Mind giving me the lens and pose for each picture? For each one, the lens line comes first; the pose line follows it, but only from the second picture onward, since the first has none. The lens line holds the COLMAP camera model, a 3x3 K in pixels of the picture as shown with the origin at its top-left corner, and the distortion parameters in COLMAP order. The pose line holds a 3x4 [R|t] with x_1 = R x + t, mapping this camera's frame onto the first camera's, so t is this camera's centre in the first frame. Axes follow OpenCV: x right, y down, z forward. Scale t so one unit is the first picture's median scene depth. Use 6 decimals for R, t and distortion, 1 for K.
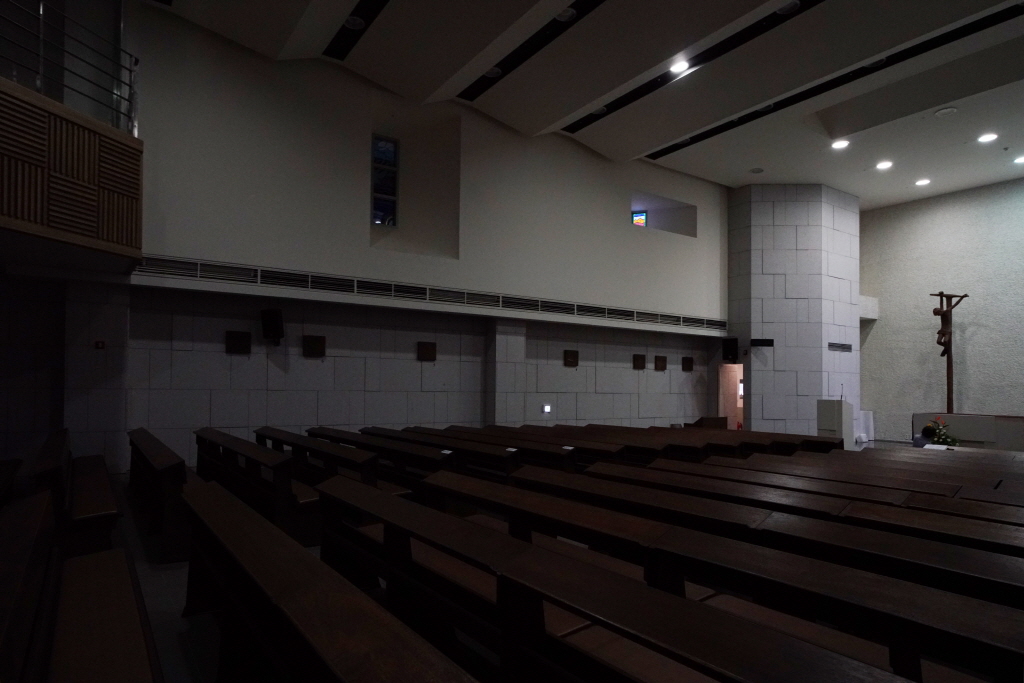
lens RADIAL K [[606.2, 0, 511.9], [0, 606.2, 374.7], [0, 0, 1]] dist [-0.049886, 0.000647]
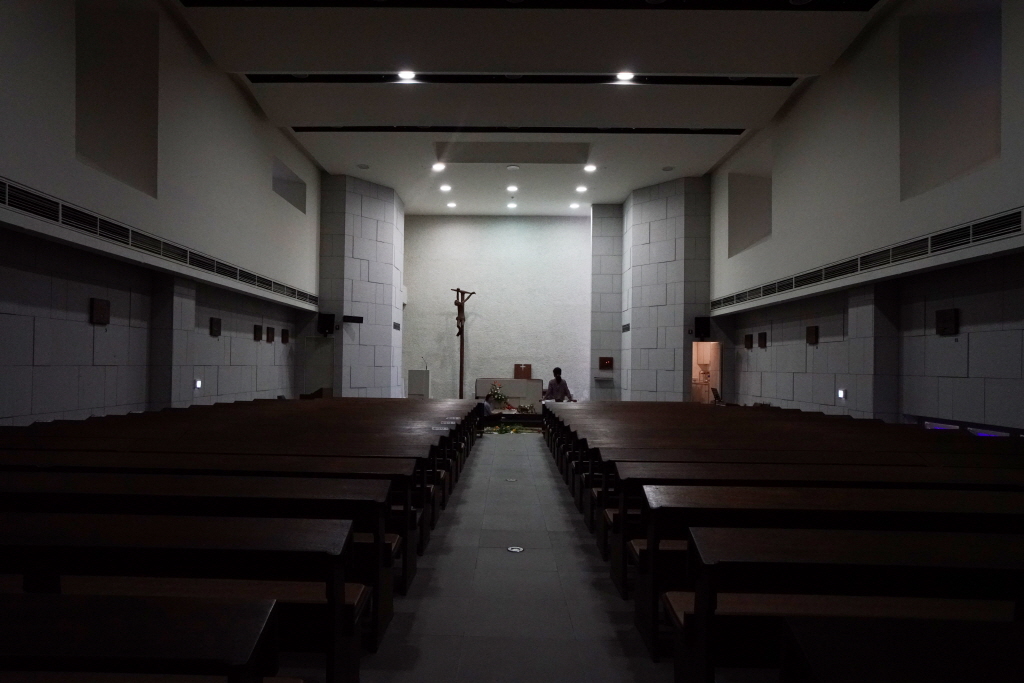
lens RADIAL K [[603.9, 0, 512.0], [0, 603.9, 341.5], [0, 0, 1]] dist [-0.000195, 0.000524]
pose [[0.560378, 0.022503, 0.827932, -0.350293], [-0.016318, 0.999737, -0.016128, 0.001327], [-0.828077, -0.004472, 0.560597, 0.124960]]
